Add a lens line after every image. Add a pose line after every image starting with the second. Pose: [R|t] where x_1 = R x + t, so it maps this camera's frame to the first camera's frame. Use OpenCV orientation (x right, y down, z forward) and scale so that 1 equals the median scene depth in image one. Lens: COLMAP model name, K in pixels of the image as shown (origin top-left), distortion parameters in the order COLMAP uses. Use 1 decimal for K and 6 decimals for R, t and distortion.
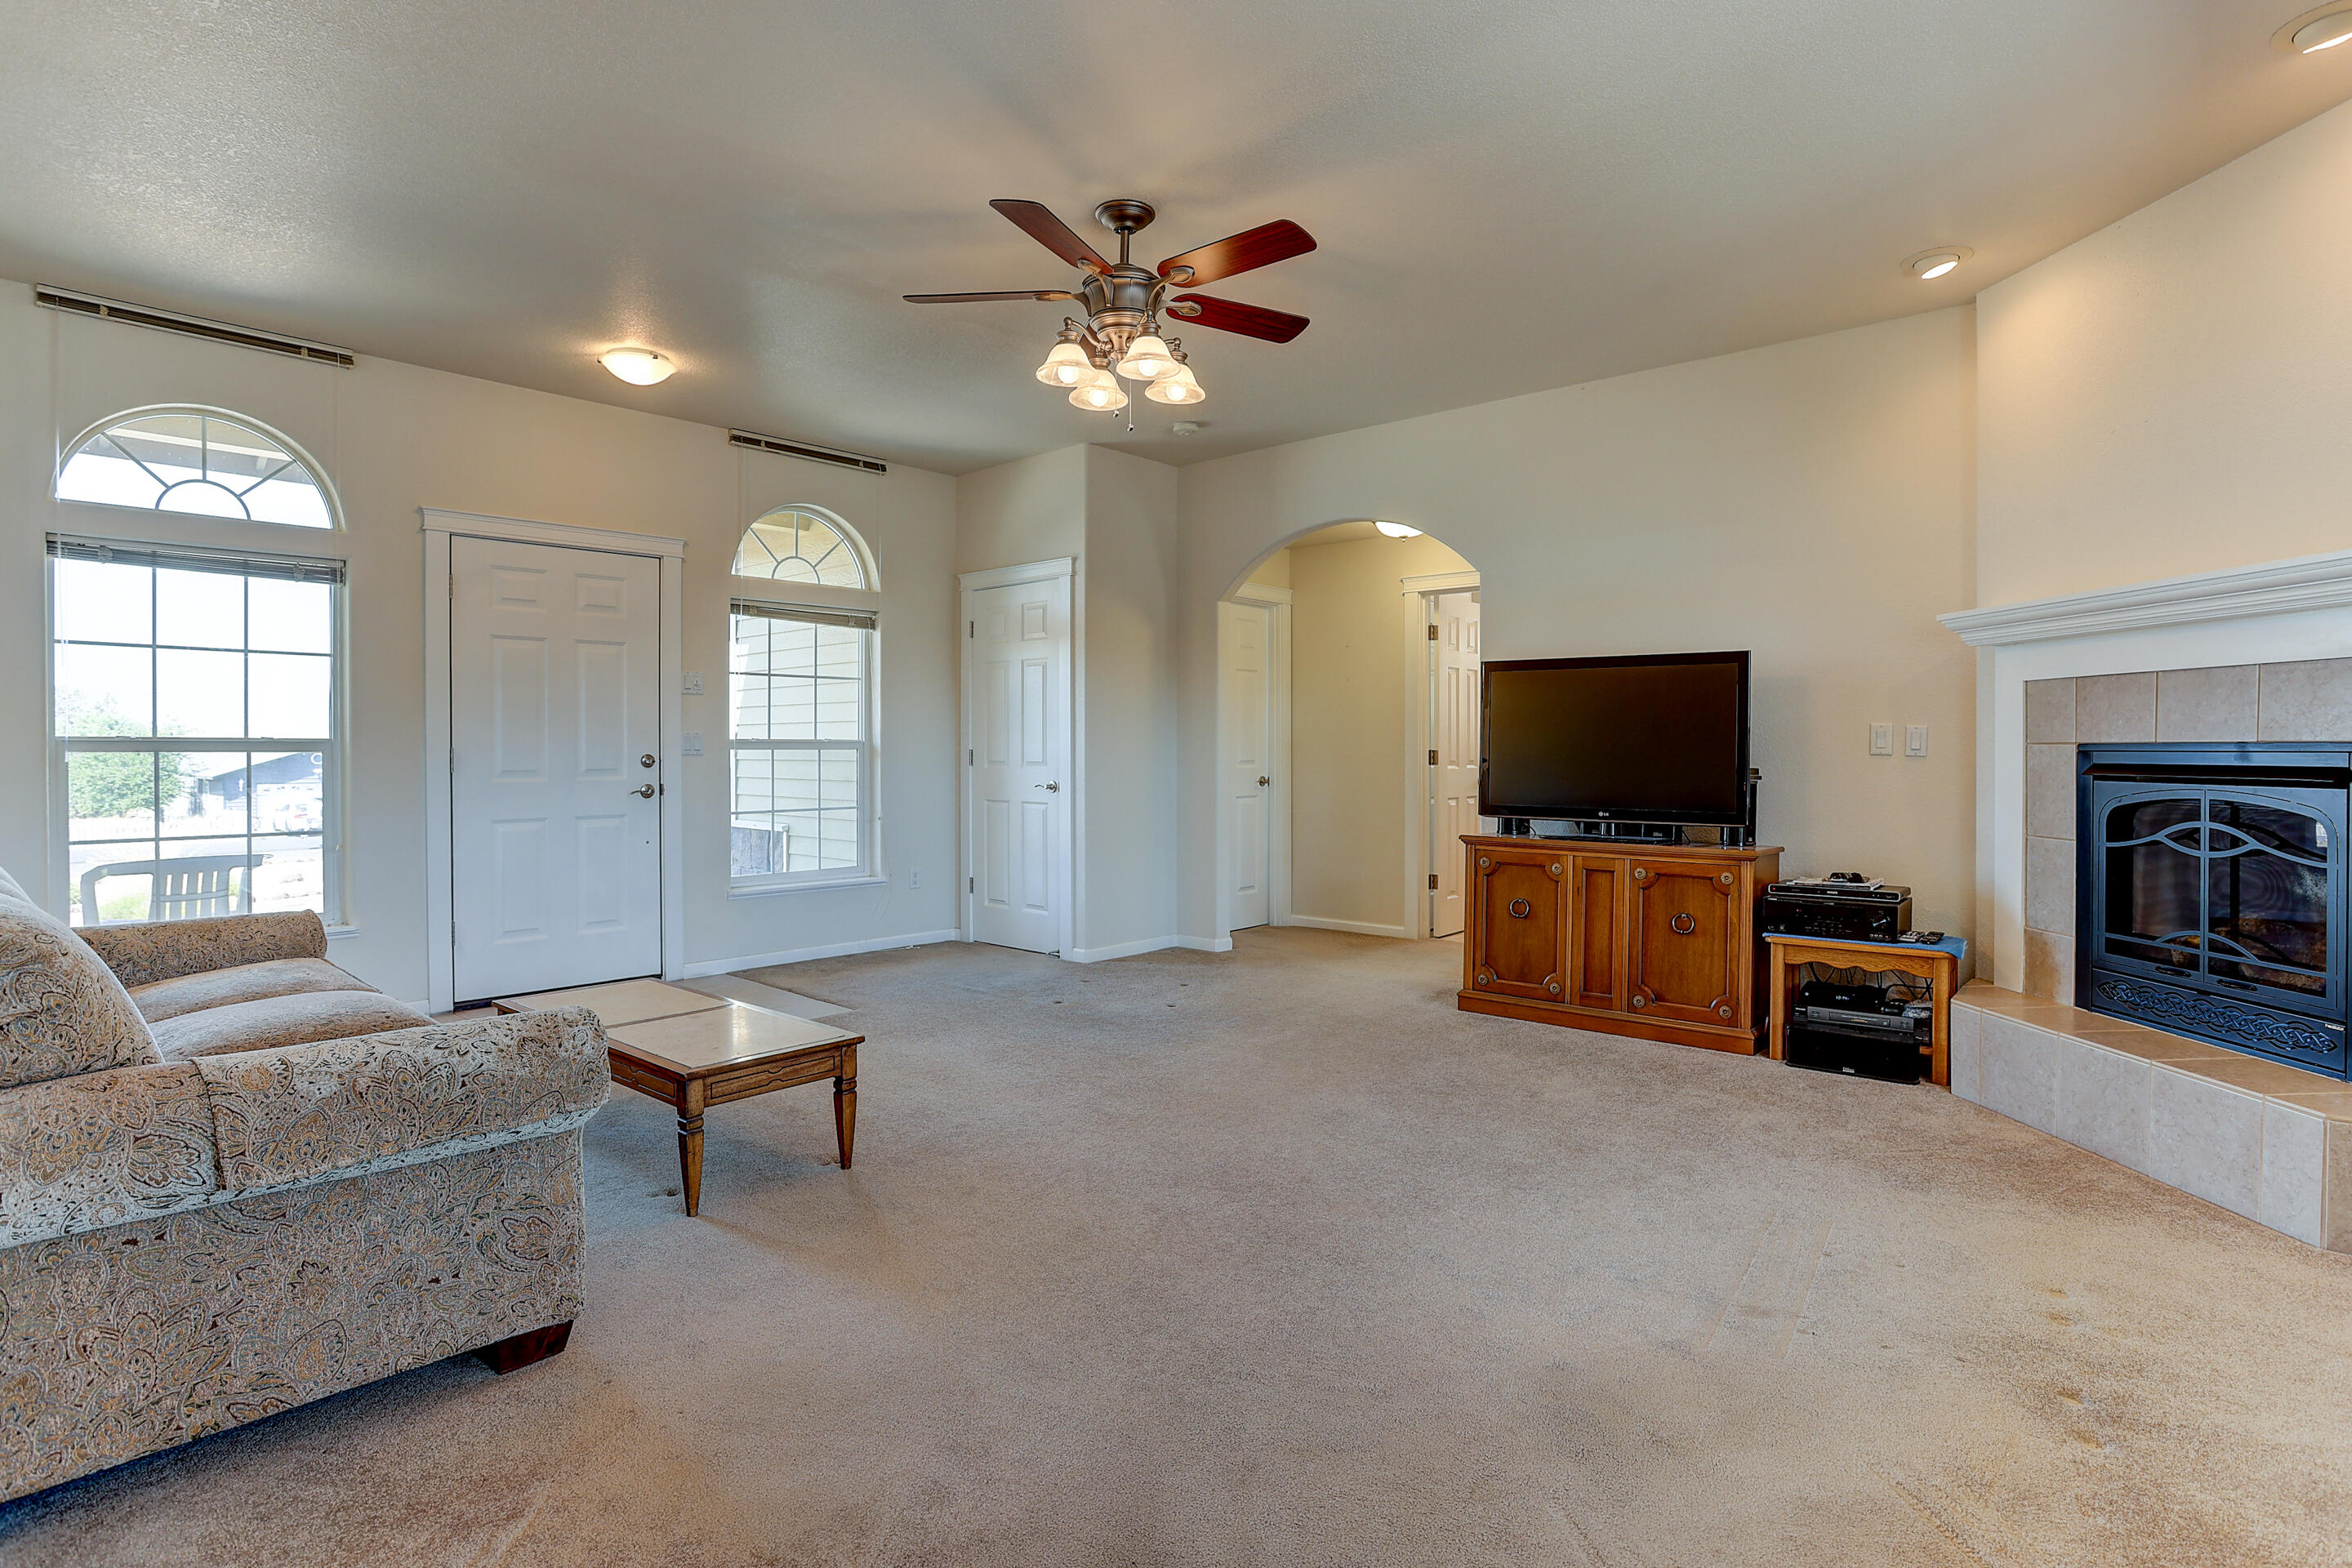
lens RADIAL K [[1208.6, 0, 1185.2], [0, 1208.6, 768.8], [0, 0, 1]] dist [-0.028707, 0.003165]
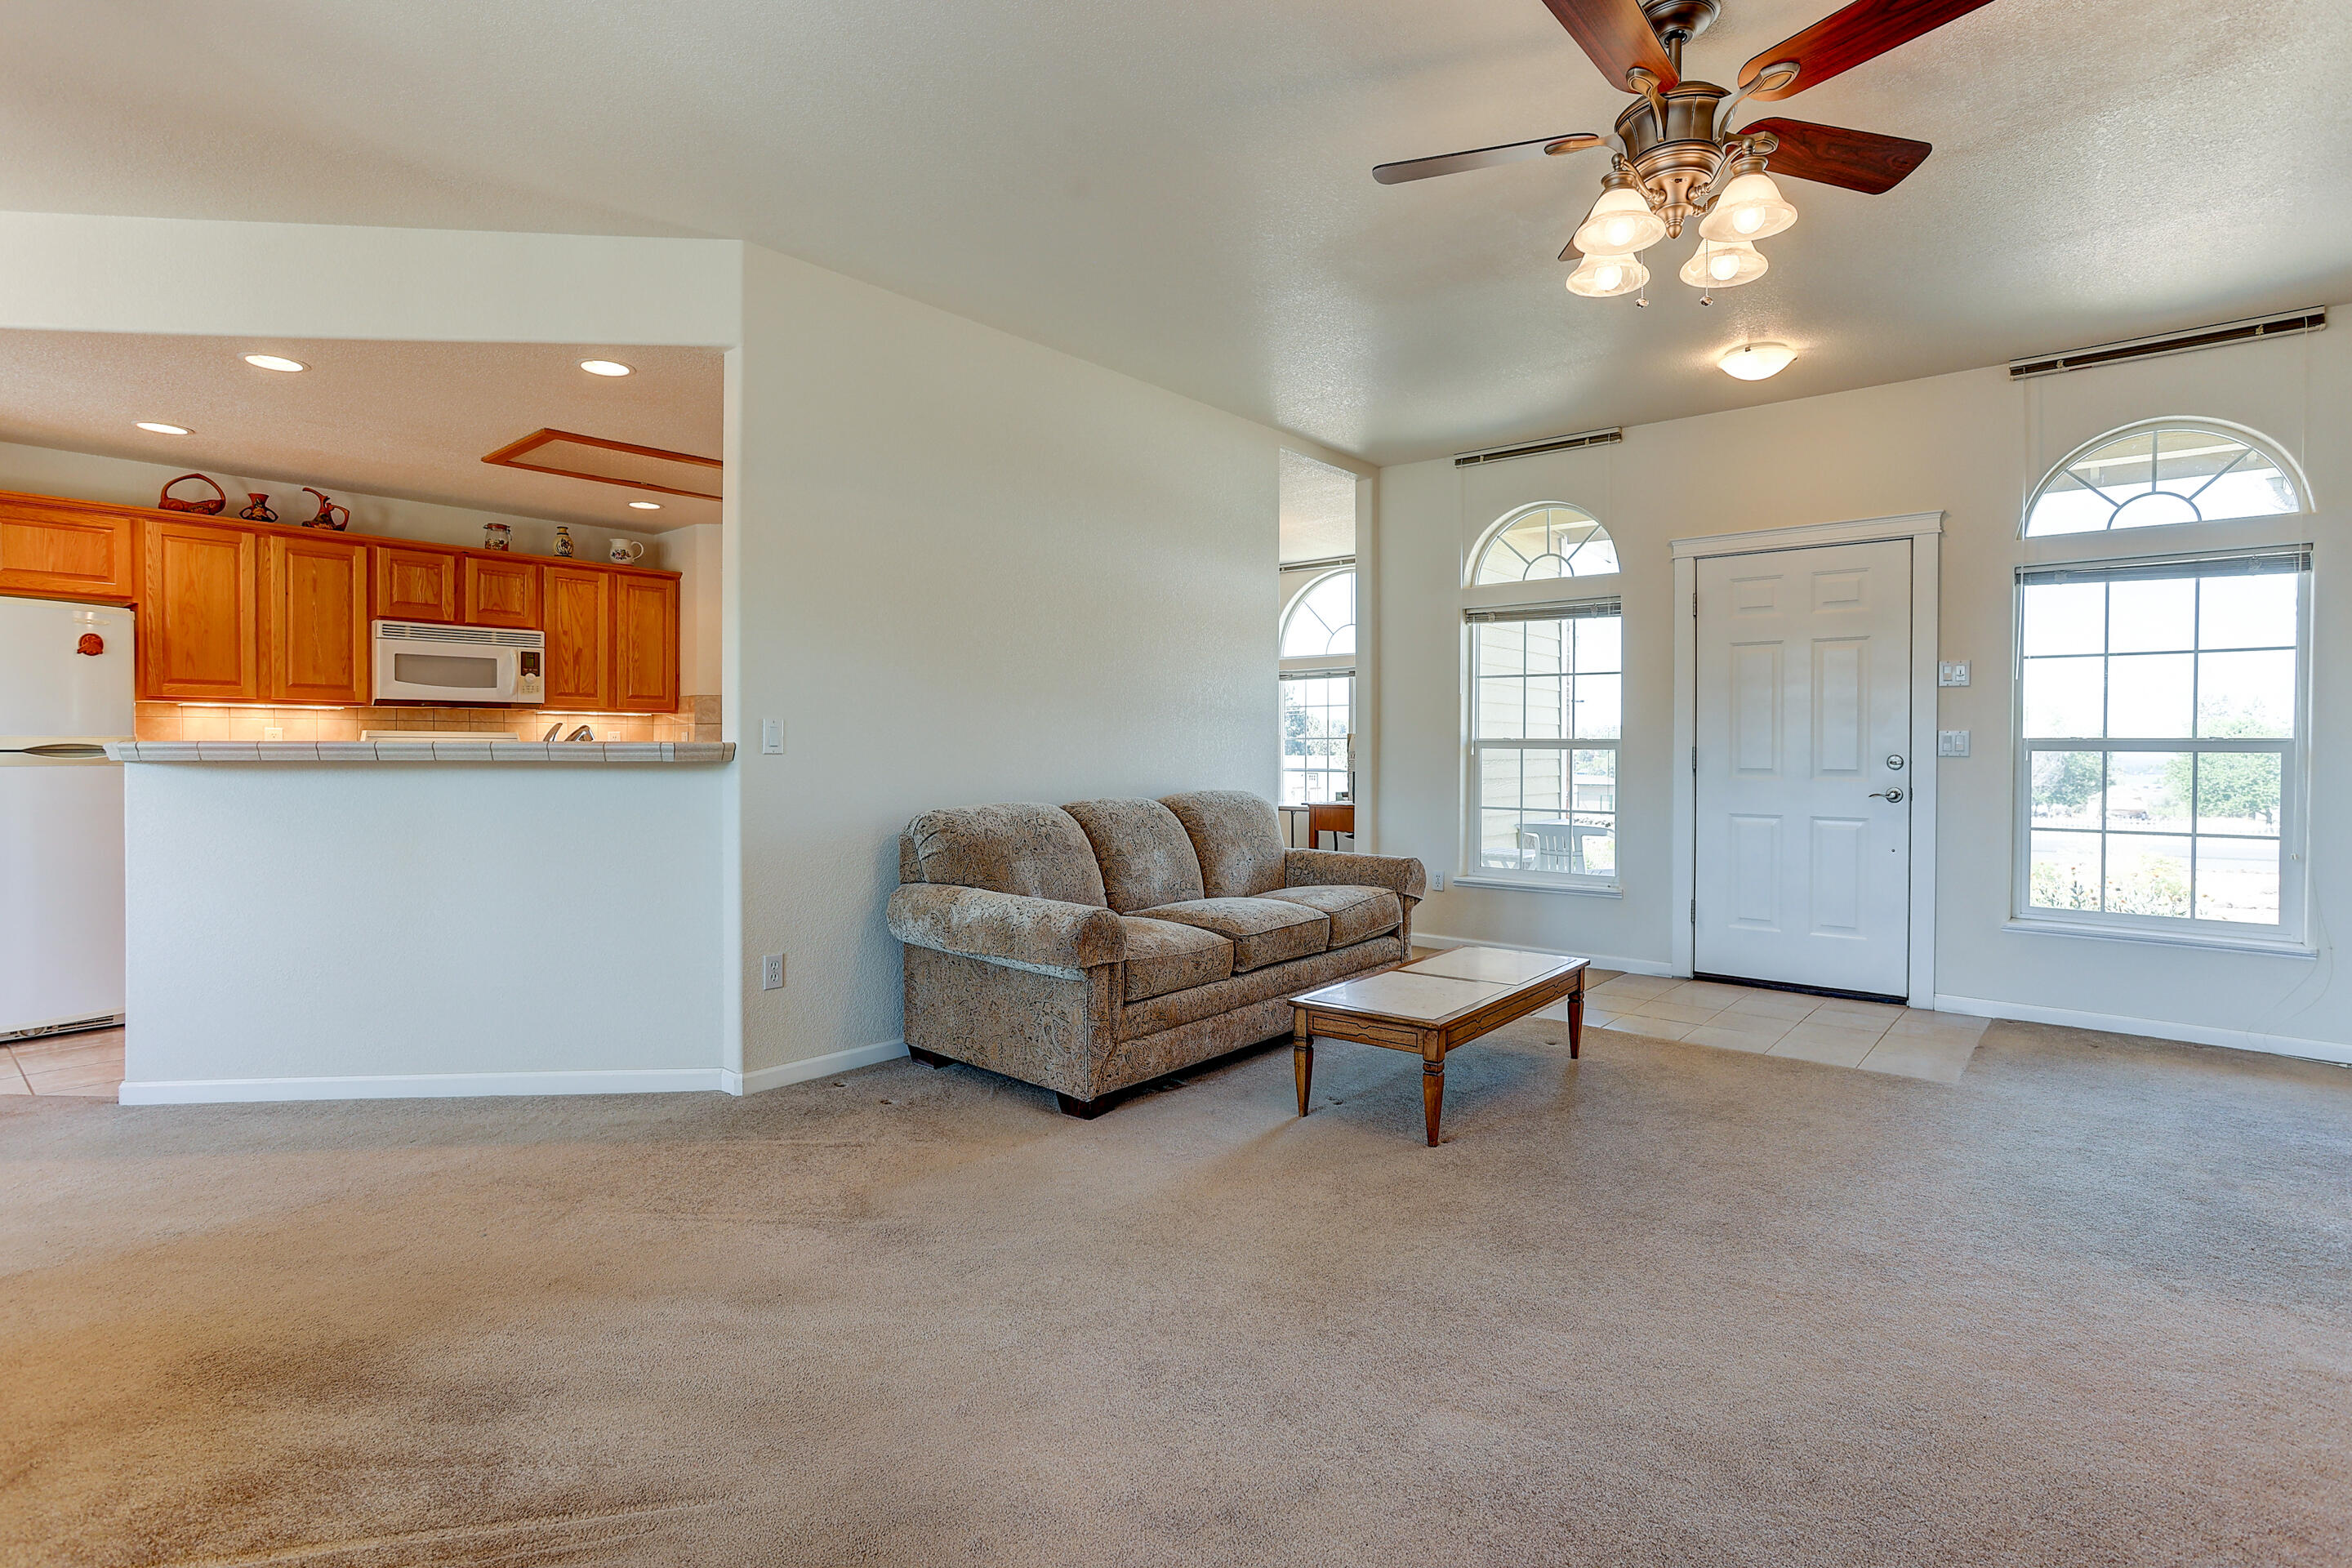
lens RADIAL K [[1128.9, 0, 1222.0], [0, 1128.9, 774.0], [0, 0, 1]] dist [-0.020566, 0.004490]
pose [[0.043253, 0.024274, -0.998769, 0.128210], [-0.018904, 0.999546, 0.023475, -0.002470], [0.998885, 0.017865, 0.043692, 0.148886]]
